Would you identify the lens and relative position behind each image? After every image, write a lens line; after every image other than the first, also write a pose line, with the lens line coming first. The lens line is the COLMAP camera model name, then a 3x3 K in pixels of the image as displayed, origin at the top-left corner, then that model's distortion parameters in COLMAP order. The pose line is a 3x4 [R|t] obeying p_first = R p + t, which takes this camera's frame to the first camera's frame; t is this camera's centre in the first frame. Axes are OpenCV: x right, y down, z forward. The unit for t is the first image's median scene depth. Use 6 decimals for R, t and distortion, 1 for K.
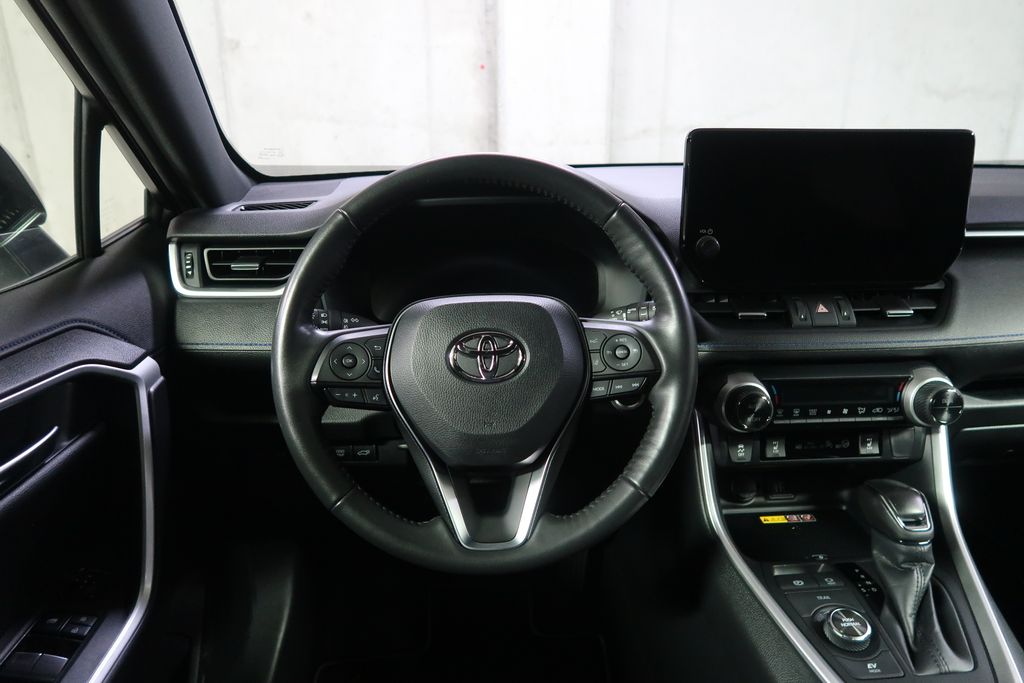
lens RADIAL K [[701.5, 0, 513.4], [0, 701.5, 340.4], [0, 0, 1]] dist [-0.029834, 0.009567]
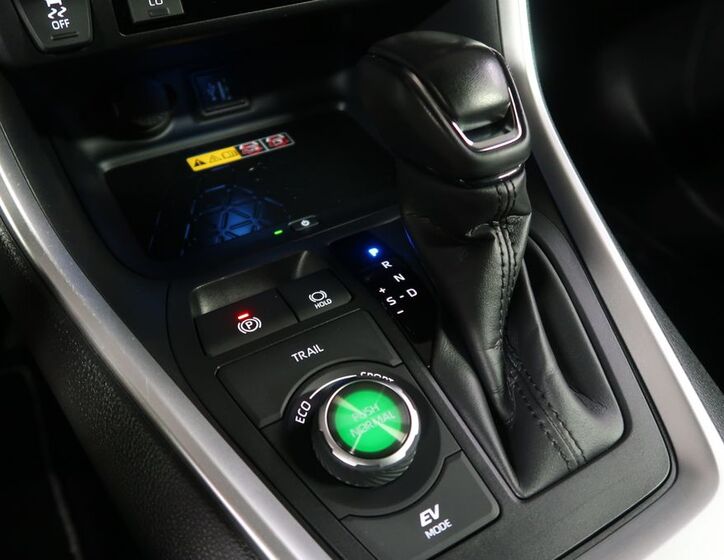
lens RADIAL K [[714.4, 0, 364.9], [0, 714.4, 278.2], [0, 0, 1]] dist [0.023450, 0.000000]
pose [[0.885928, -0.281942, 0.368294, 0.332875], [0.090231, 0.883633, 0.459403, 0.140151], [-0.454961, -0.373766, 0.808275, 0.659684]]
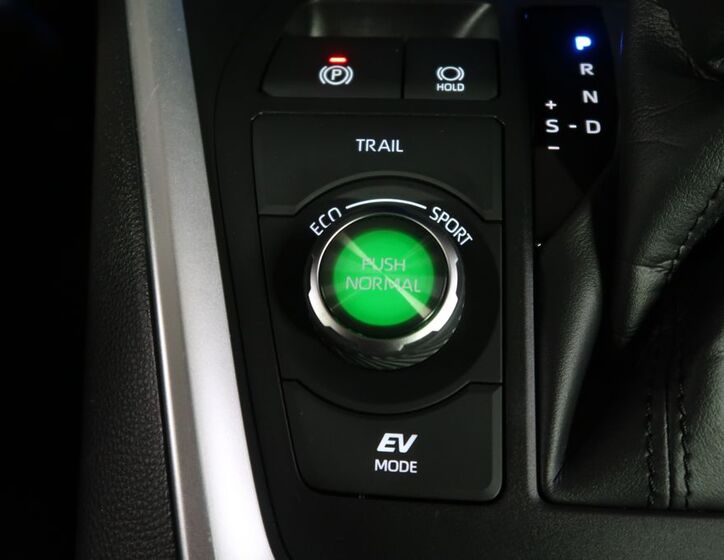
lens RADIAL K [[714.4, 0, 360.8], [0, 714.4, 275.0], [0, 0, 1]] dist [0.023450, 0.000000]
pose [[0.991833, 0.101556, -0.077165, 0.465663], [-0.018233, 0.711675, 0.702272, 0.207151], [0.126237, -0.695129, 0.707715, 0.761833]]
